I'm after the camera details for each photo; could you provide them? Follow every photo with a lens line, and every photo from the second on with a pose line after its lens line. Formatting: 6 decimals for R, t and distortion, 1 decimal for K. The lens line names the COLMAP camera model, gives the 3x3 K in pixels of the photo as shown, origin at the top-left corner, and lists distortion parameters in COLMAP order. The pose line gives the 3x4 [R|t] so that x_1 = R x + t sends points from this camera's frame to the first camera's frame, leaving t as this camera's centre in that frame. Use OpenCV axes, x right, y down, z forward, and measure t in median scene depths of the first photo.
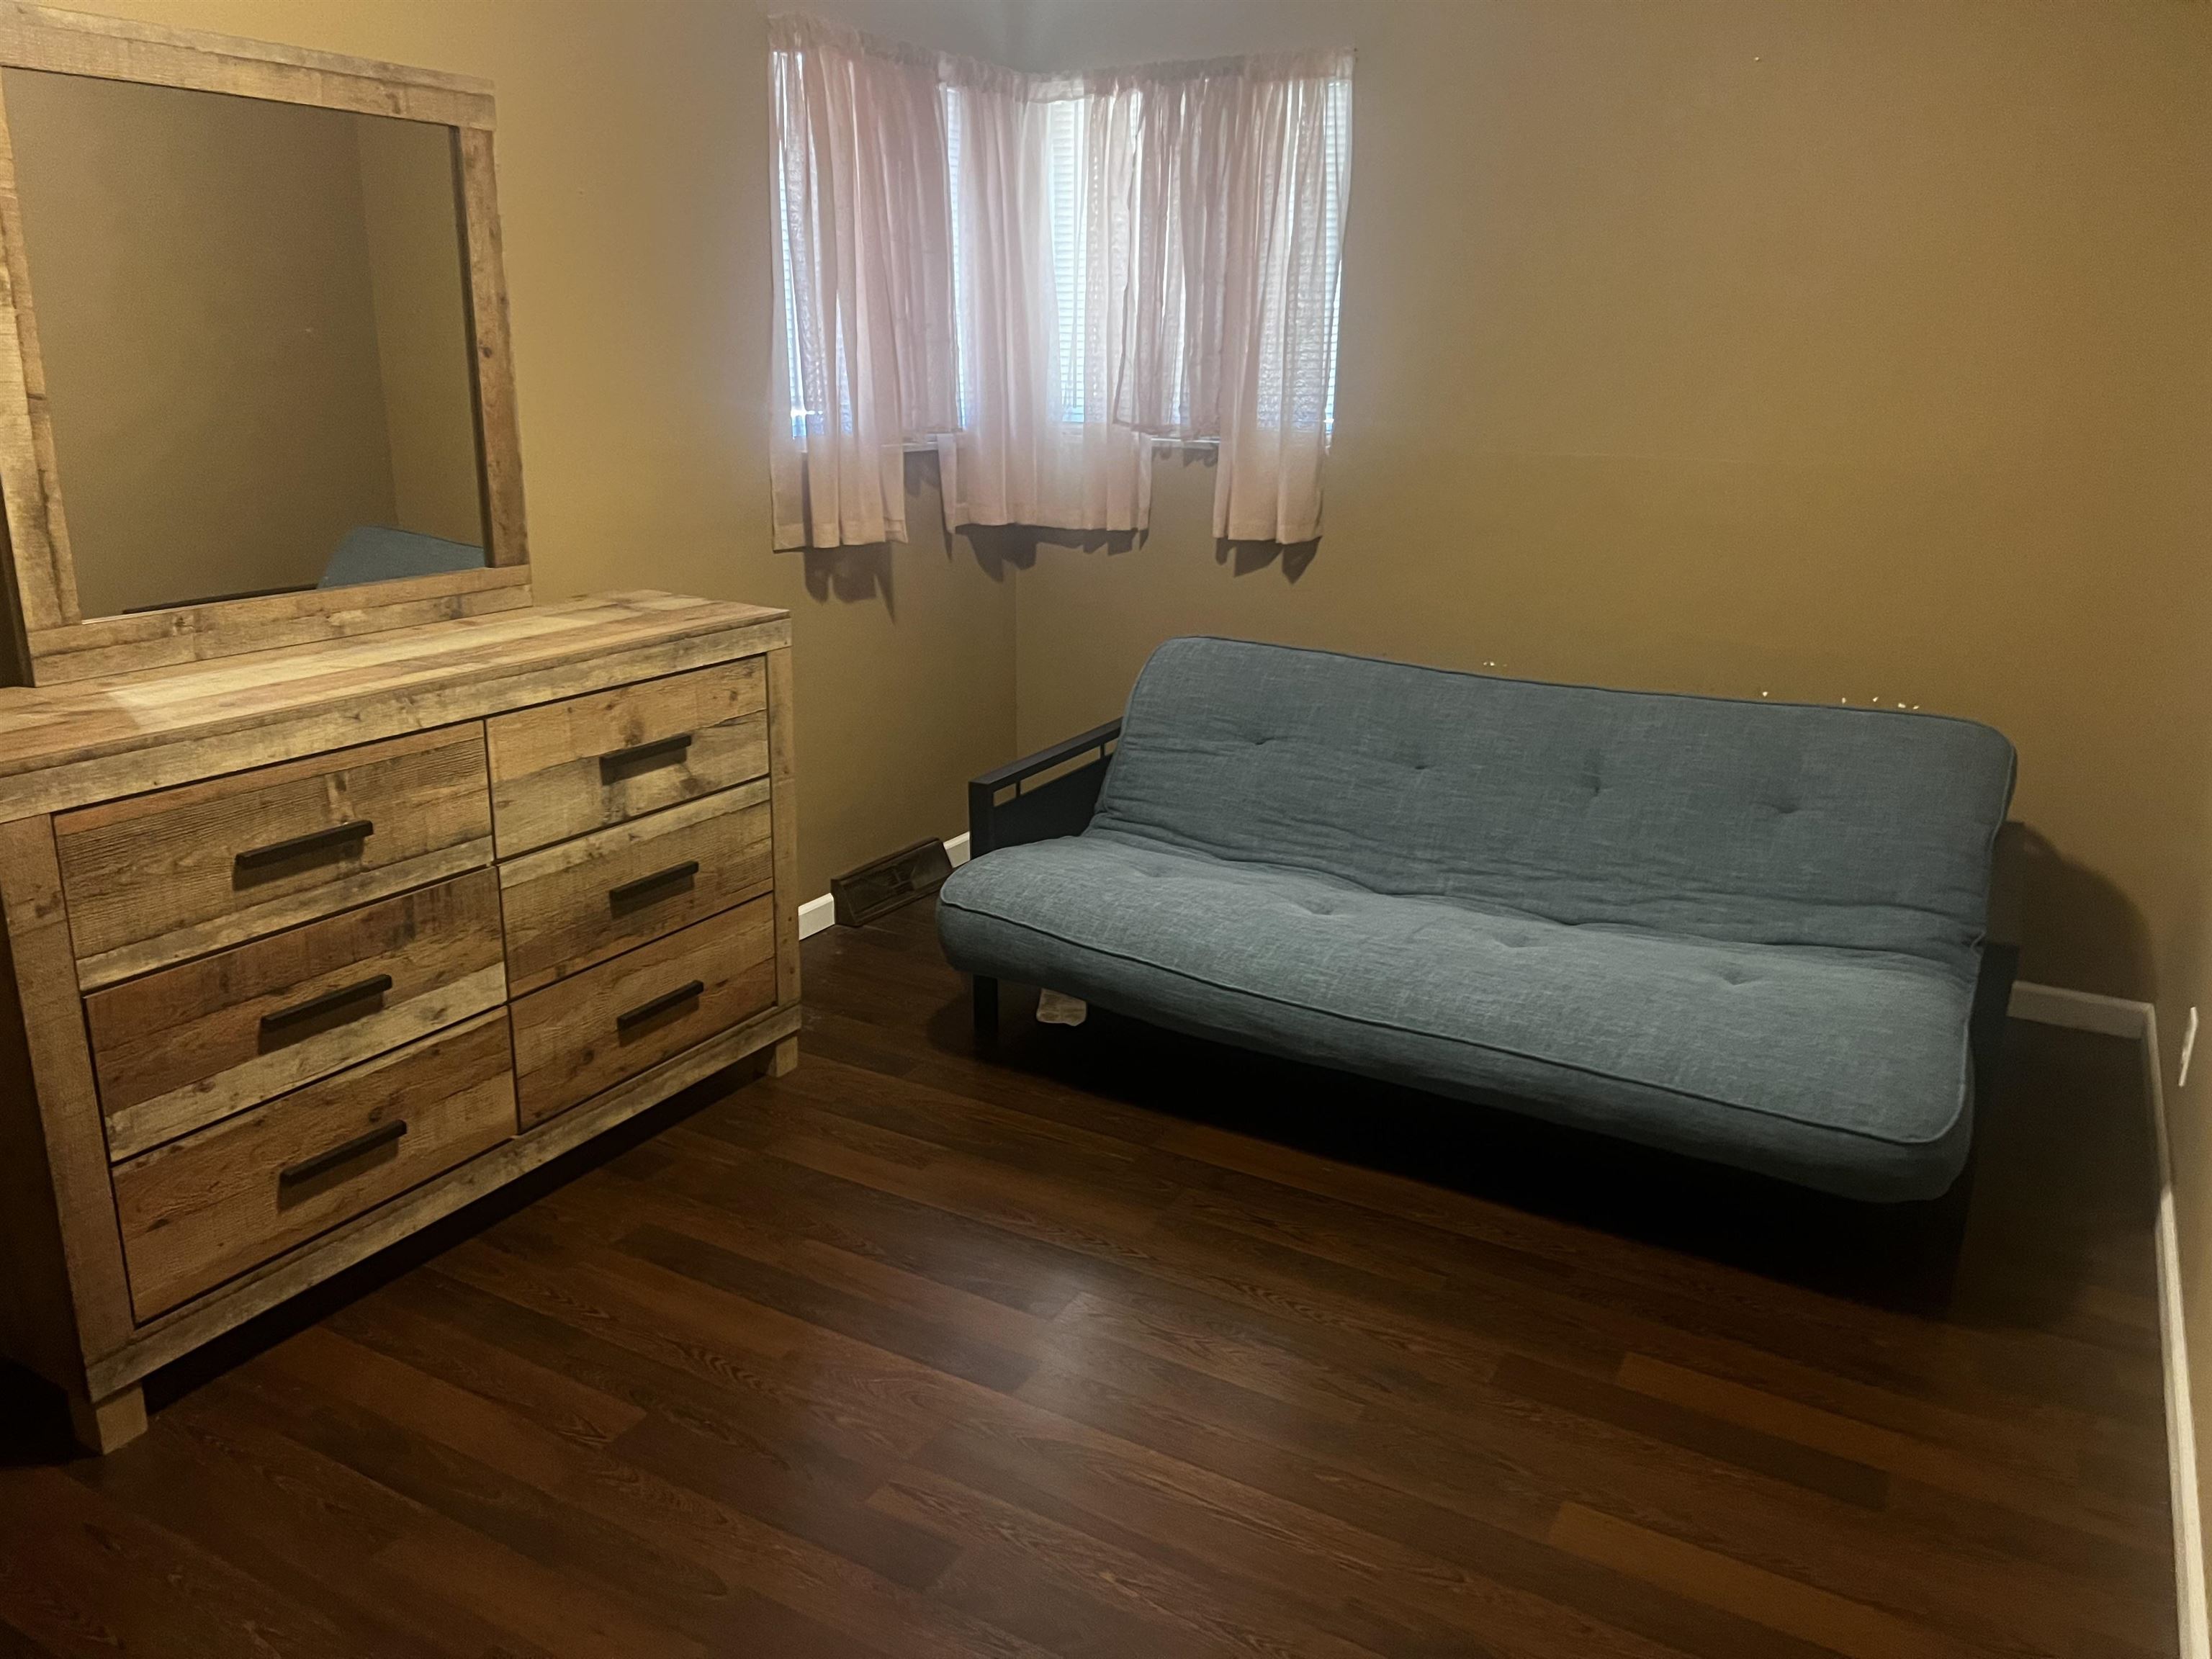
lens RADIAL K [[1666.8, 0, 1114.8], [0, 1666.8, 832.6], [0, 0, 1]] dist [0.039557, -0.057425]
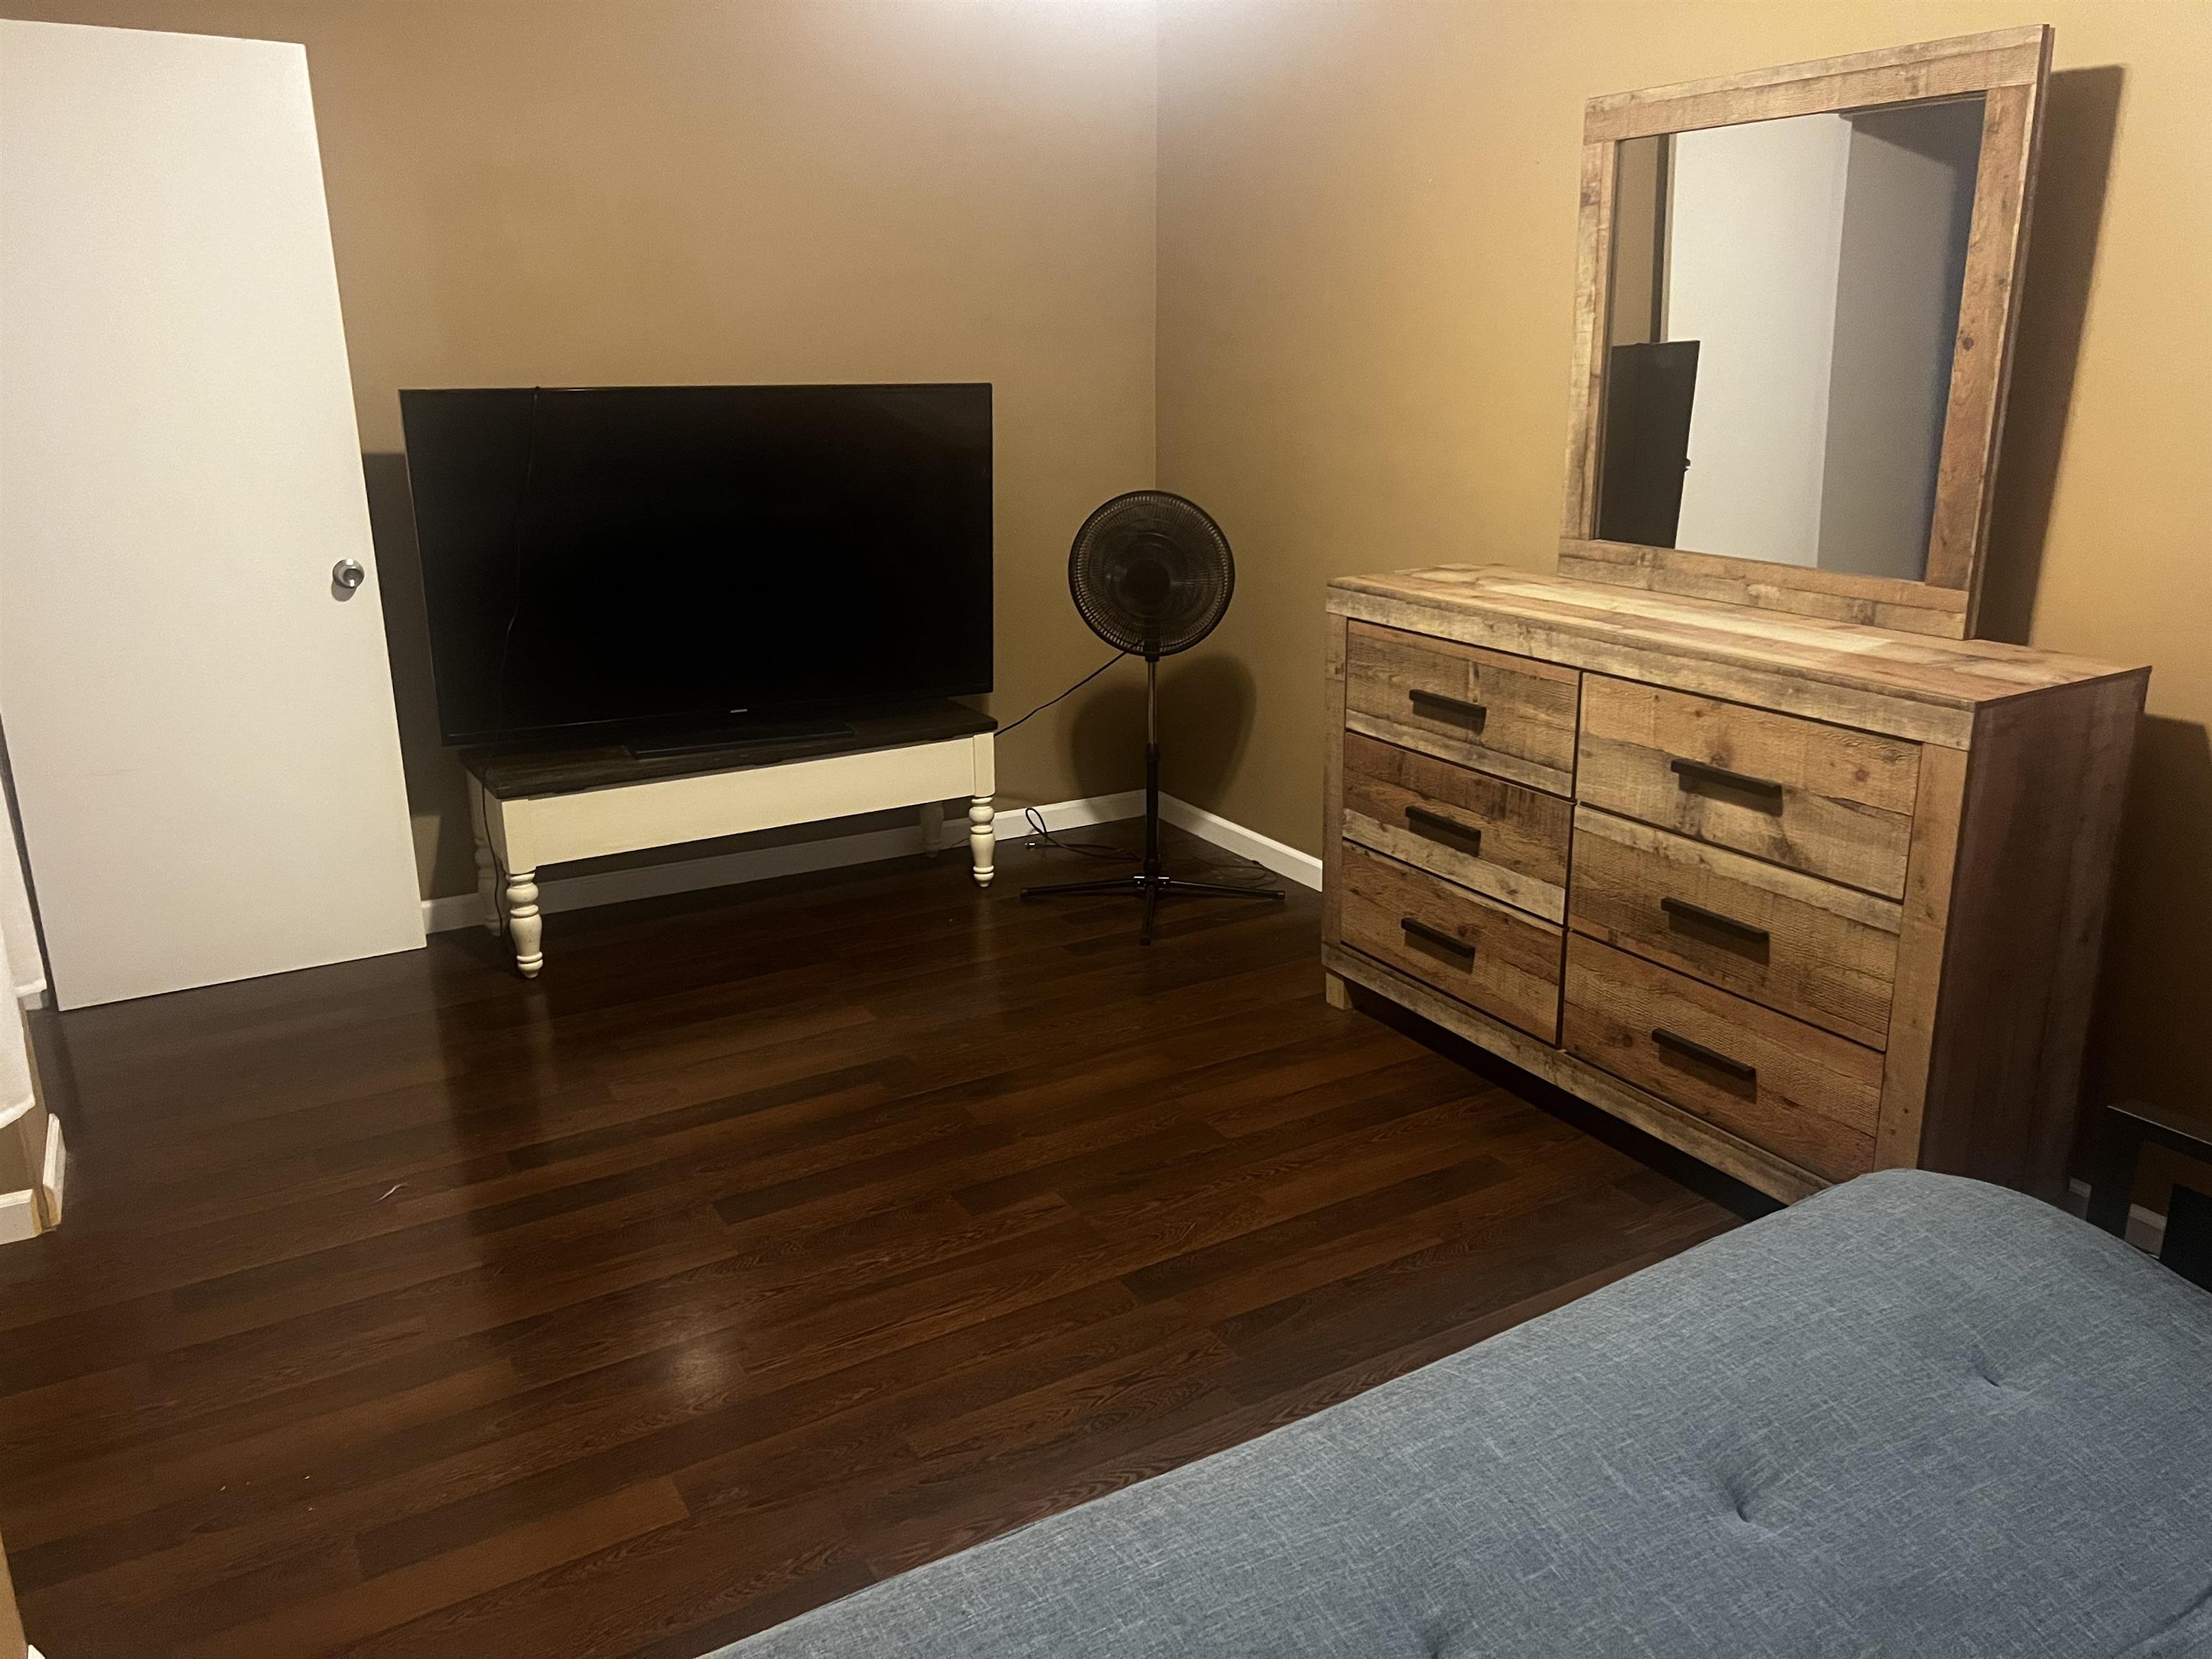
lens RADIAL K [[1666.8, 0, 1110.3], [0, 1666.8, 830.5], [0, 0, 1]] dist [0.039557, -0.057425]
pose [[-0.527471, 0.228447, -0.818283, 0.708798], [-0.239426, 0.884158, 0.401174, -0.337221], [0.815138, 0.407525, -0.411671, 1.212865]]
